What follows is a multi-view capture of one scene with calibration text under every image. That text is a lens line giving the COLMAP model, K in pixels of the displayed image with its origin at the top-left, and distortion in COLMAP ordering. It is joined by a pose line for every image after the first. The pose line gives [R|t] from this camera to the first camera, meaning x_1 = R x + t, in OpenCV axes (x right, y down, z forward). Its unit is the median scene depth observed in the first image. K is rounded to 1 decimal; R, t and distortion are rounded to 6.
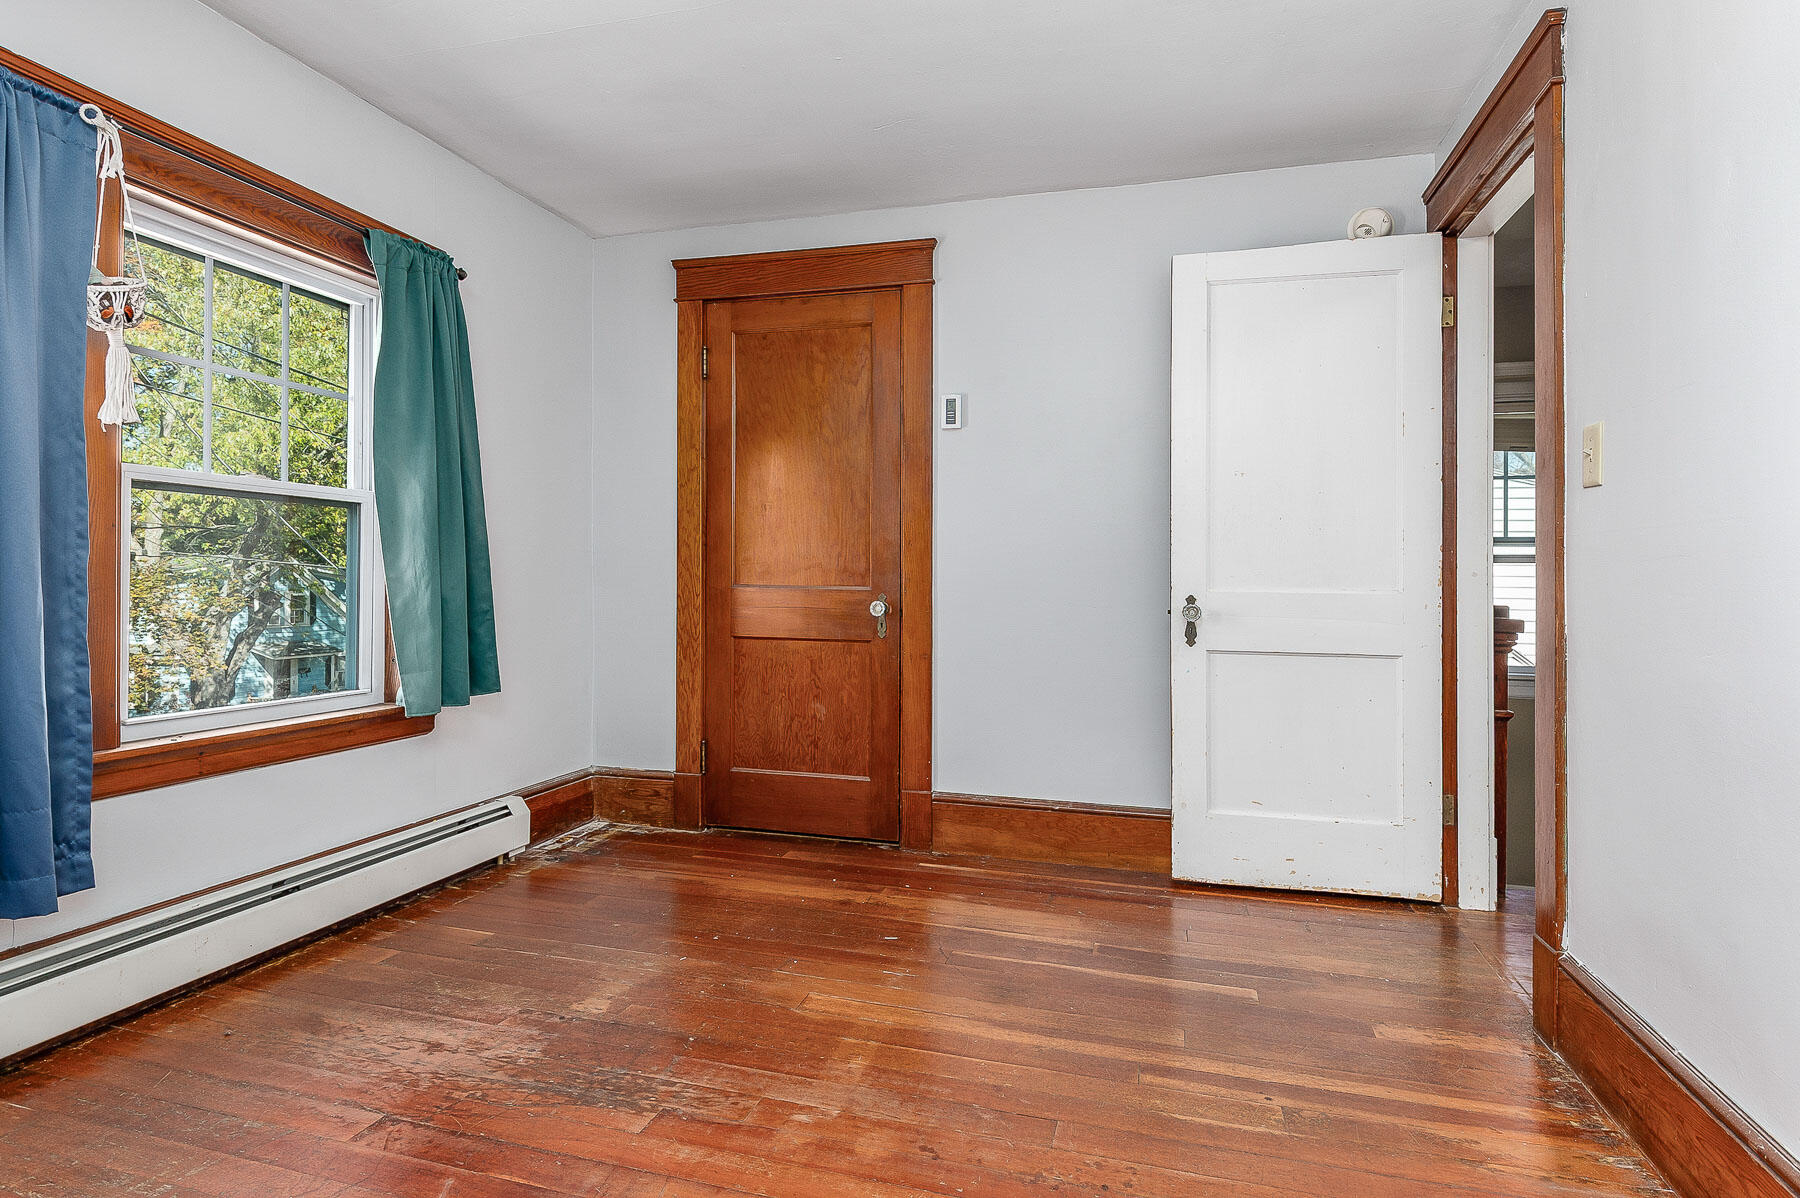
lens RADIAL K [[926.0, 0, 901.7], [0, 926.0, 579.6], [0, 0, 1]] dist [0.020122, -0.005341]
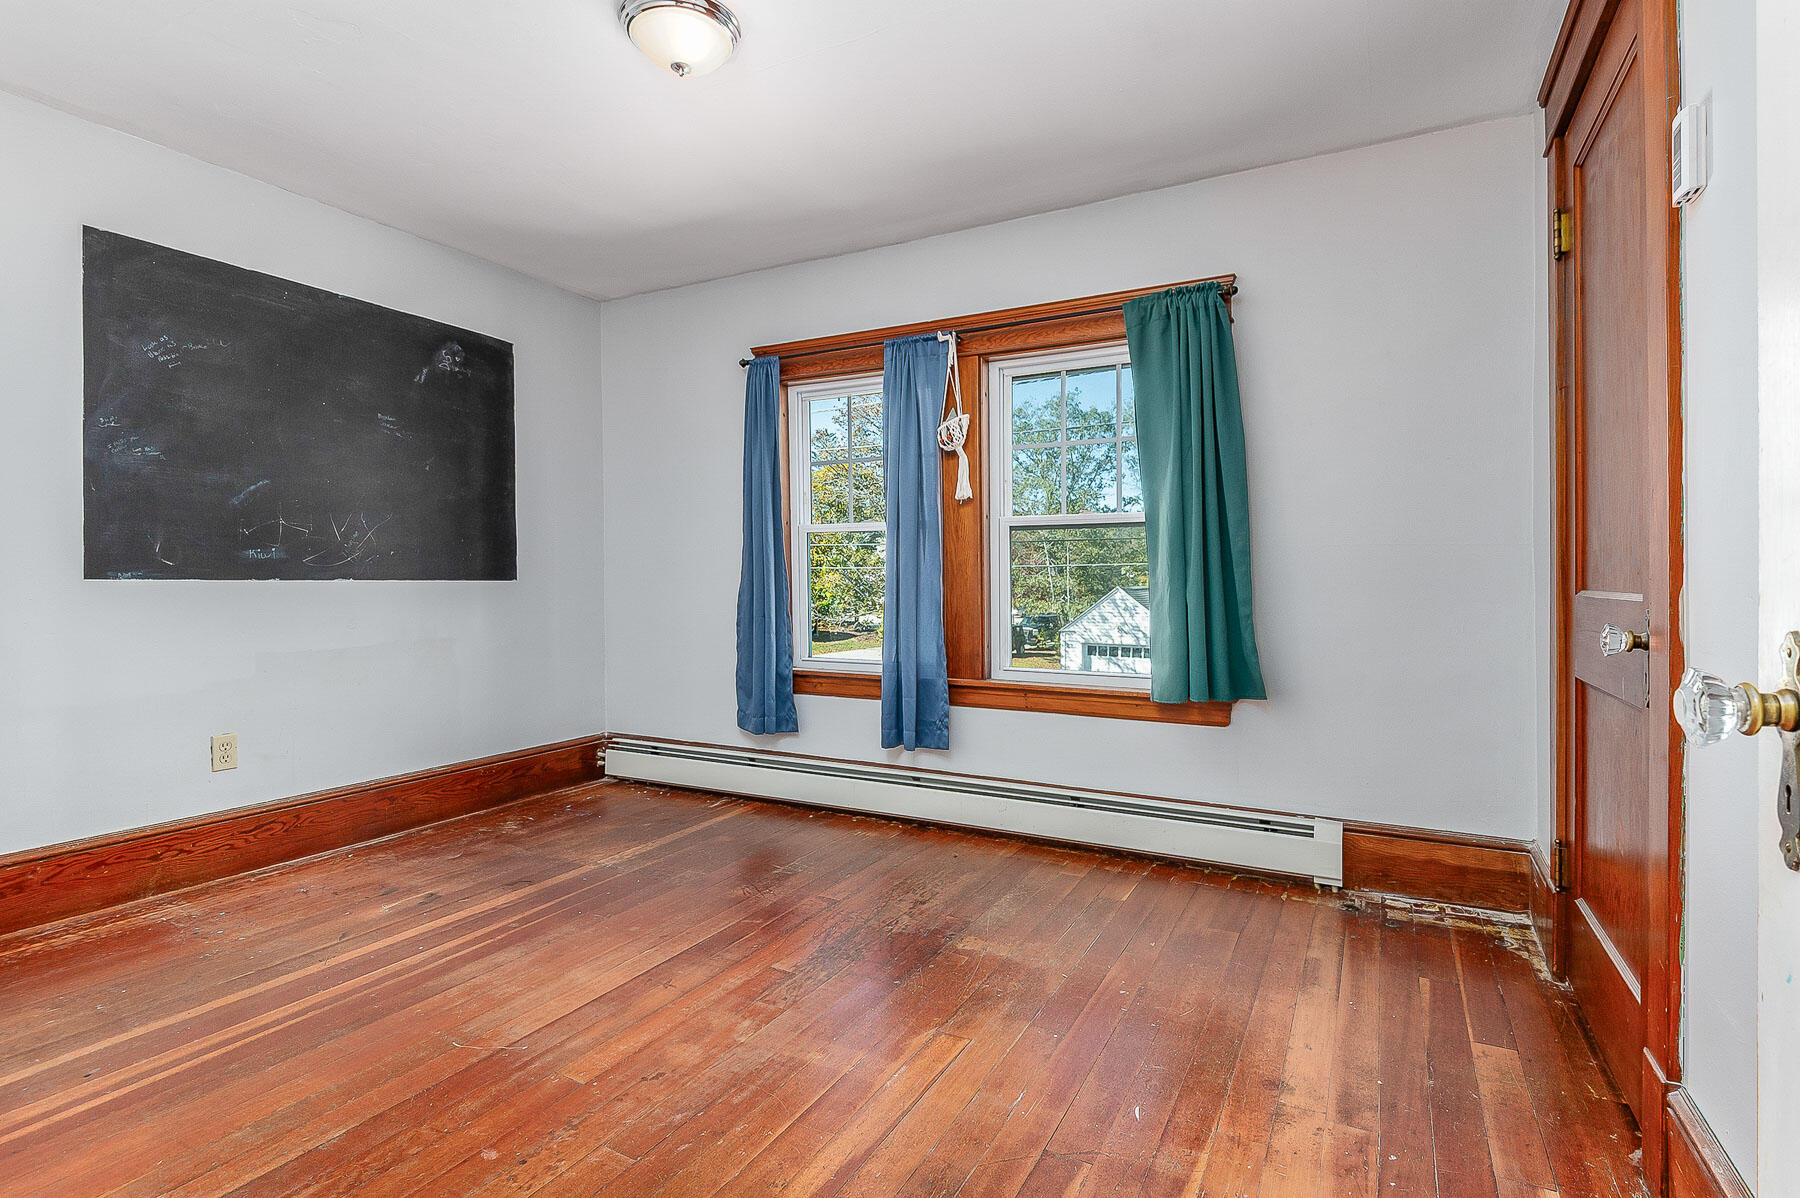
lens RADIAL K [[873.7, 0, 905.2], [0, 873.7, 606.4], [0, 0, 1]] dist [0.006904, 0.000217]
pose [[-0.213015, 0.019670, -0.976851, 0.676990], [-0.001080, 0.999792, 0.020368, 0.005703], [0.977048, 0.005394, -0.212950, 1.024835]]
